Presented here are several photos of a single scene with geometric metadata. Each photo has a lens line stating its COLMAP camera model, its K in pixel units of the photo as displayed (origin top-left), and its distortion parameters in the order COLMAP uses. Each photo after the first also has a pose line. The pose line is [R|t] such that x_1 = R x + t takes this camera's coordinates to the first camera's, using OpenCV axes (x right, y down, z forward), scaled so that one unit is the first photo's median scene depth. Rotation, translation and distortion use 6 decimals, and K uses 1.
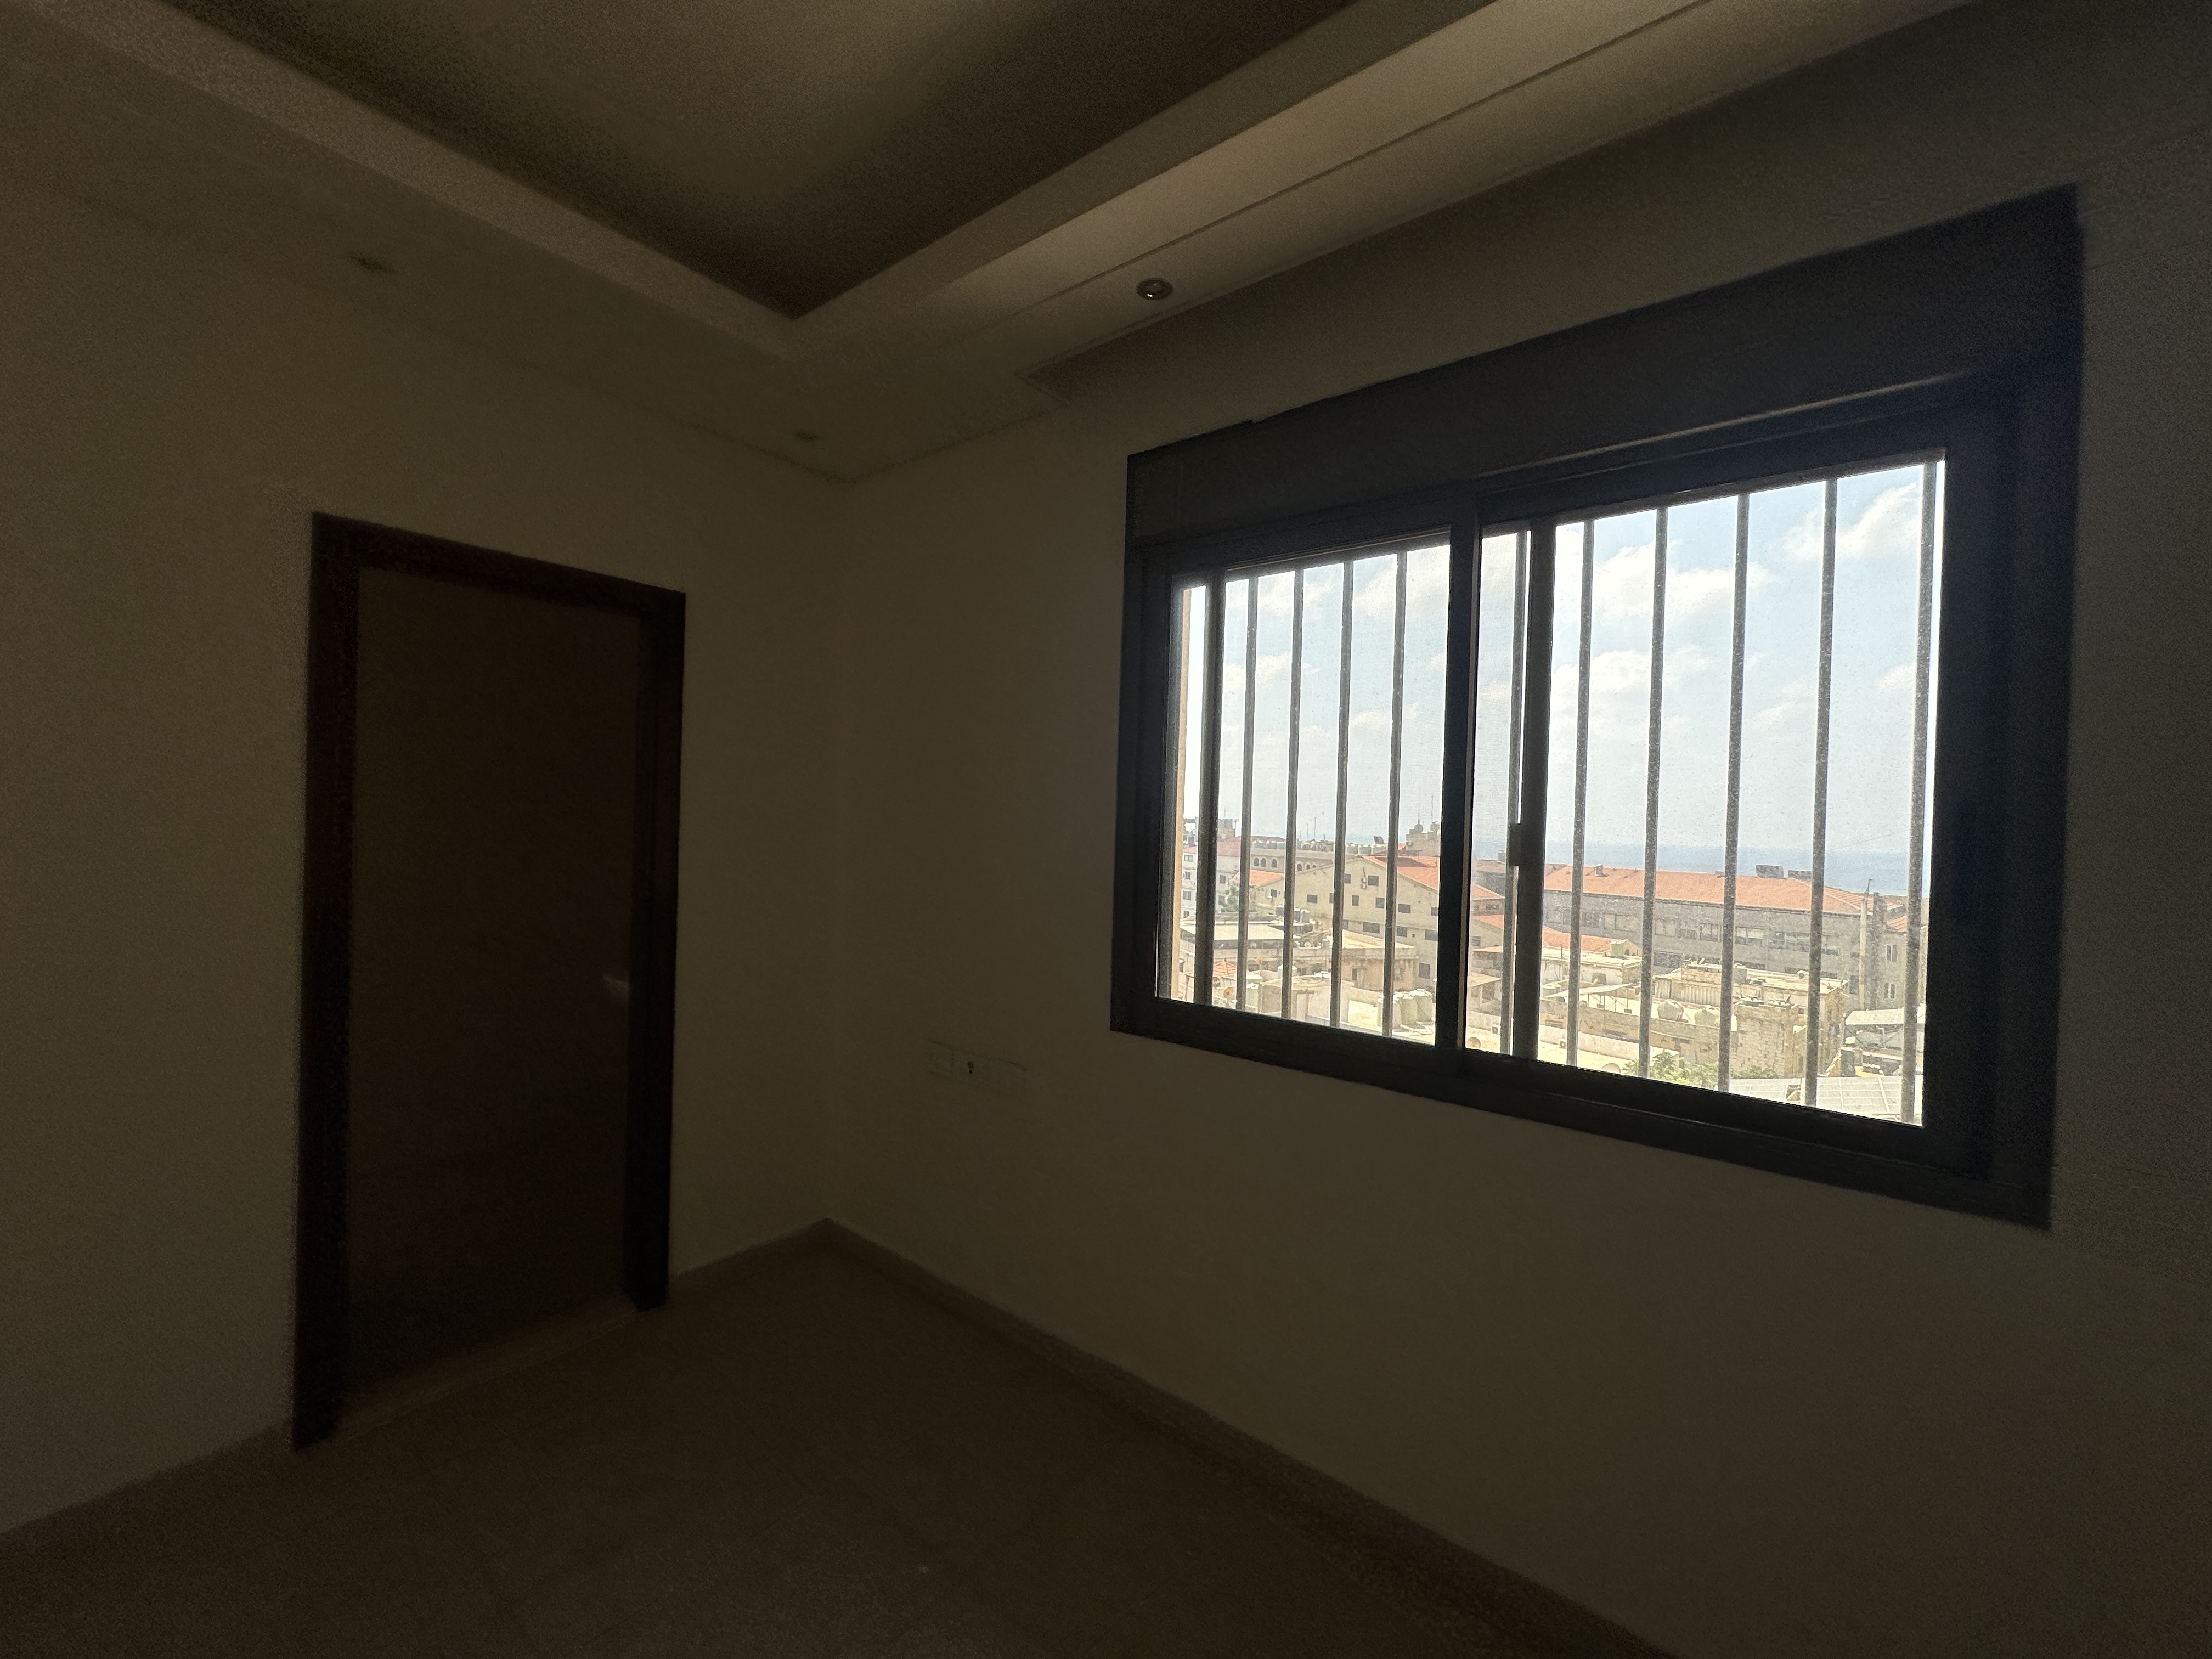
lens RADIAL K [[894.5, 0, 1067.7], [0, 894.5, 828.5], [0, 0, 1]] dist [0.000092, -0.000048]
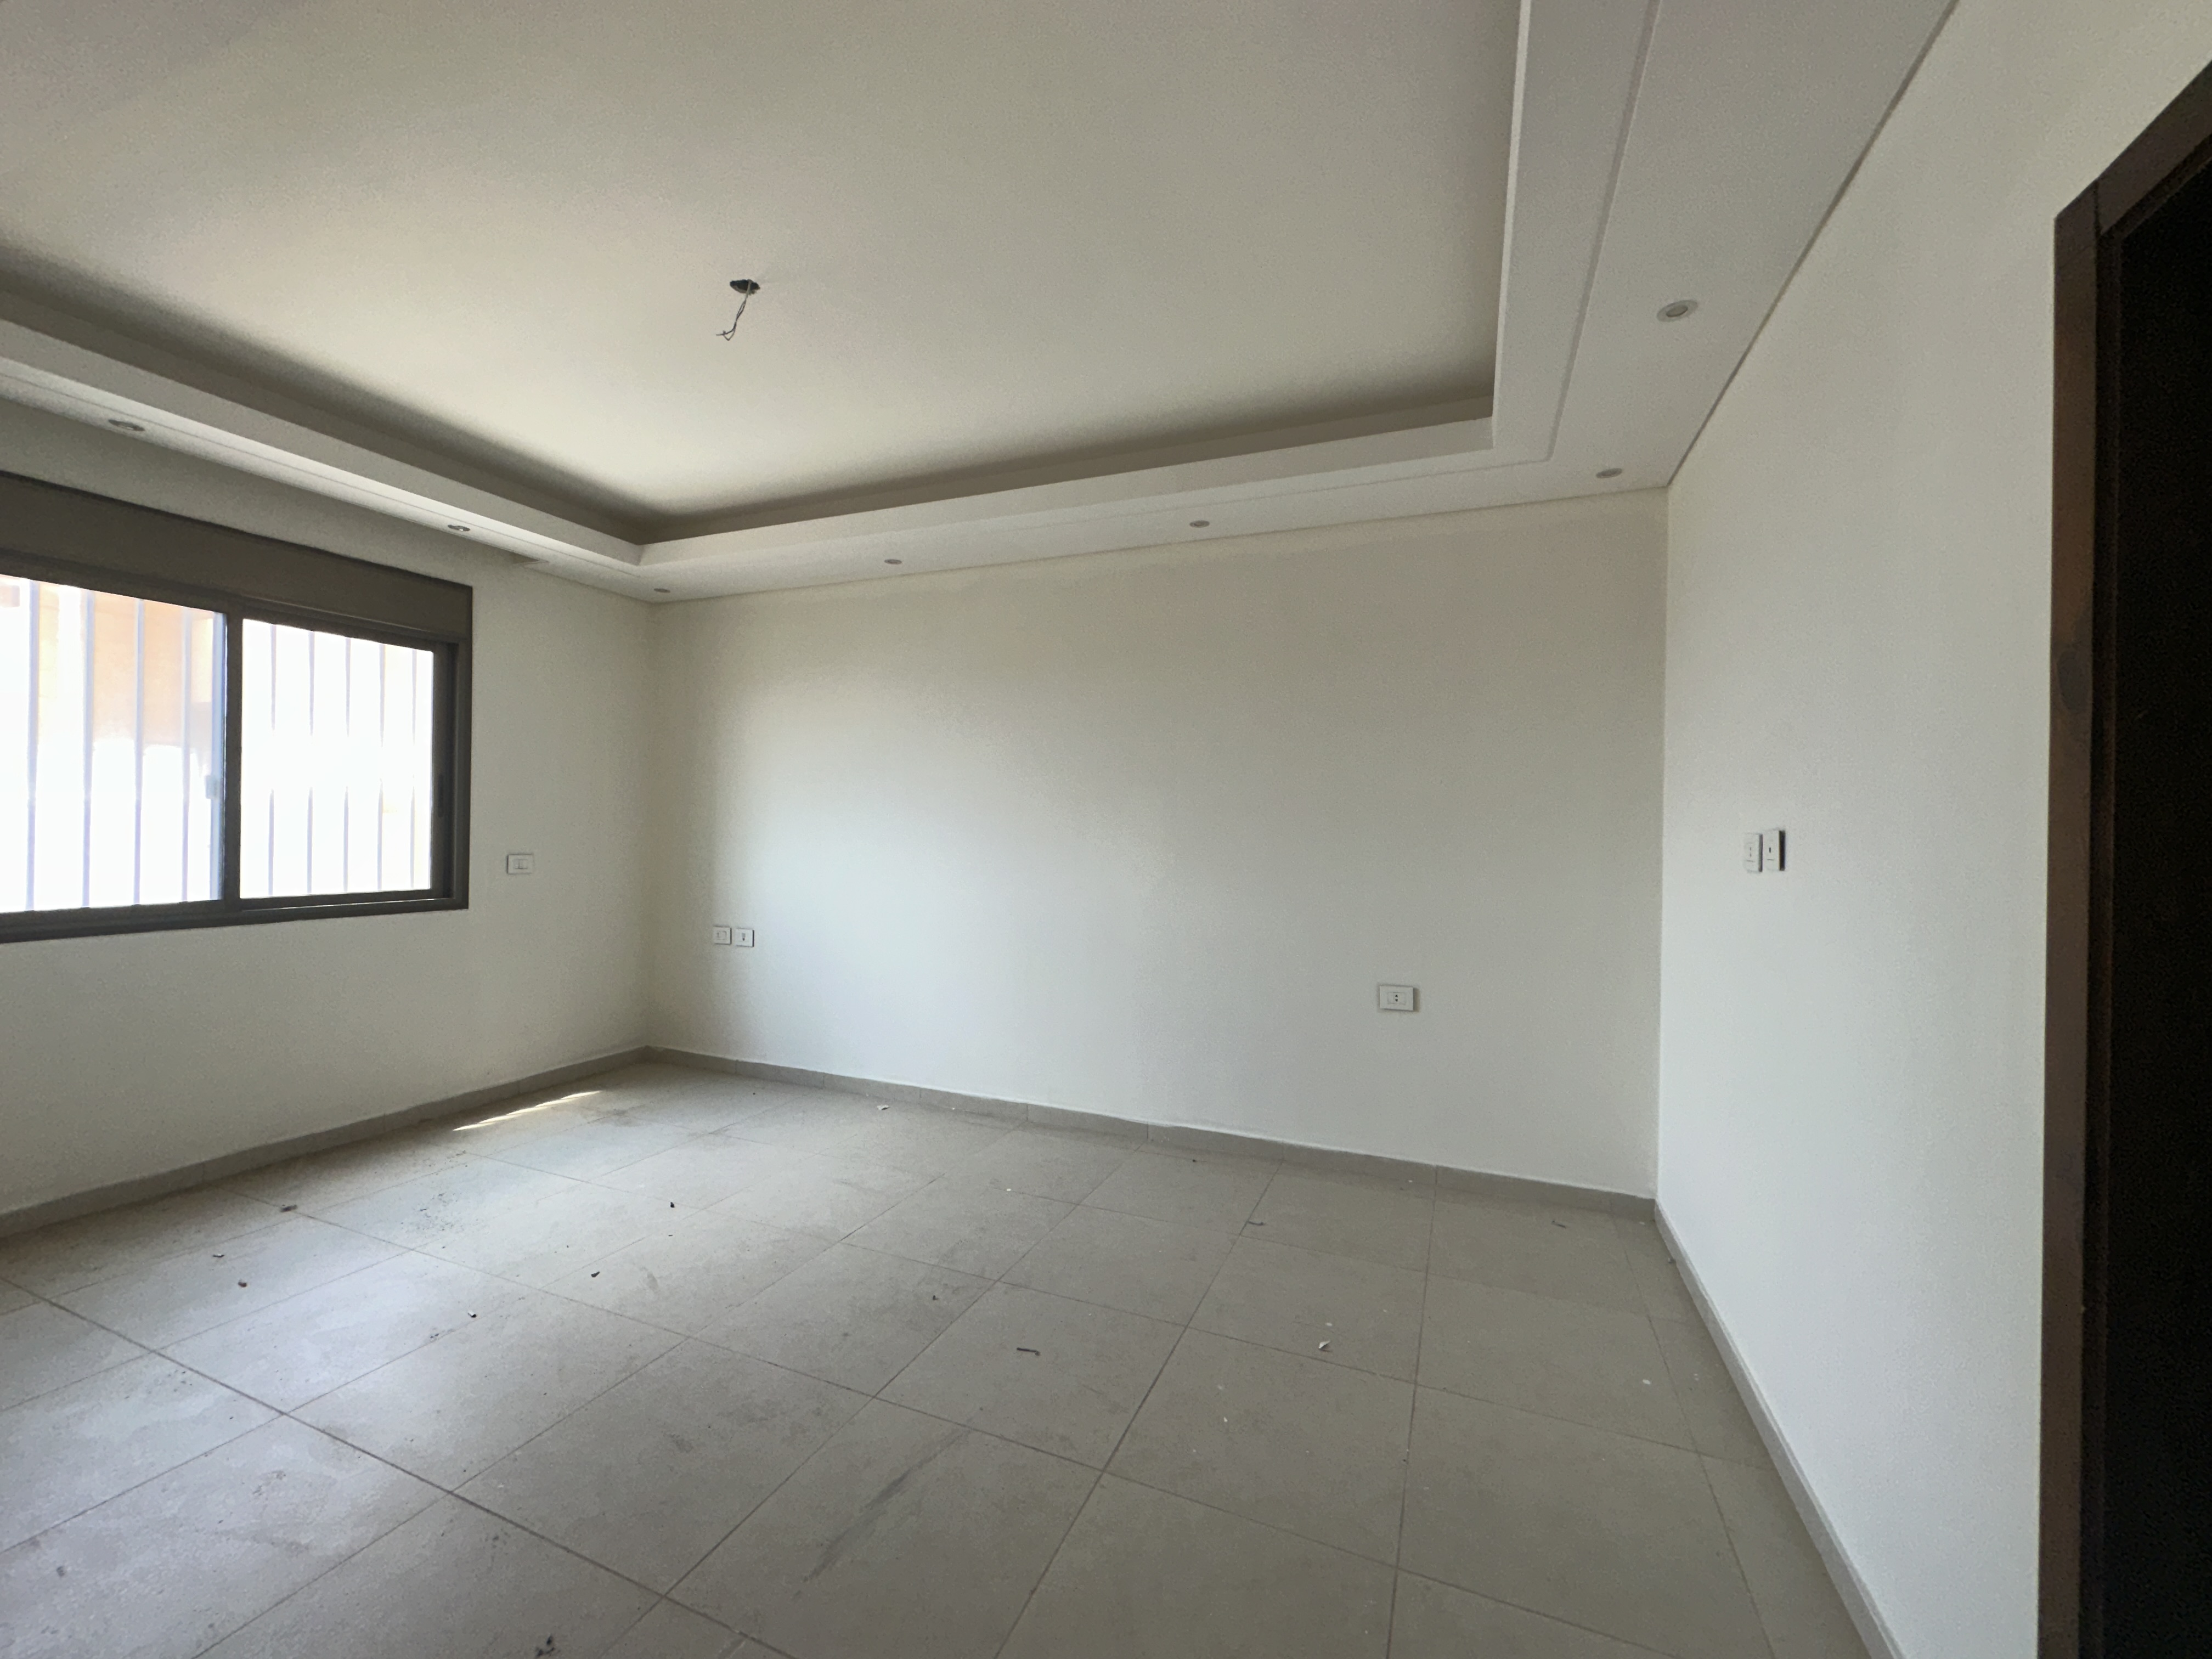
lens RADIAL K [[882.7, 0, 1106.0], [0, 882.7, 829.5], [0, 0, 1]] dist [0.000275, 0.000106]
pose [[-0.310255, -0.043094, 0.949676, -1.606982], [-0.020631, 0.999042, 0.038595, -0.005855], [-0.950430, -0.007618, -0.310846, -0.121381]]
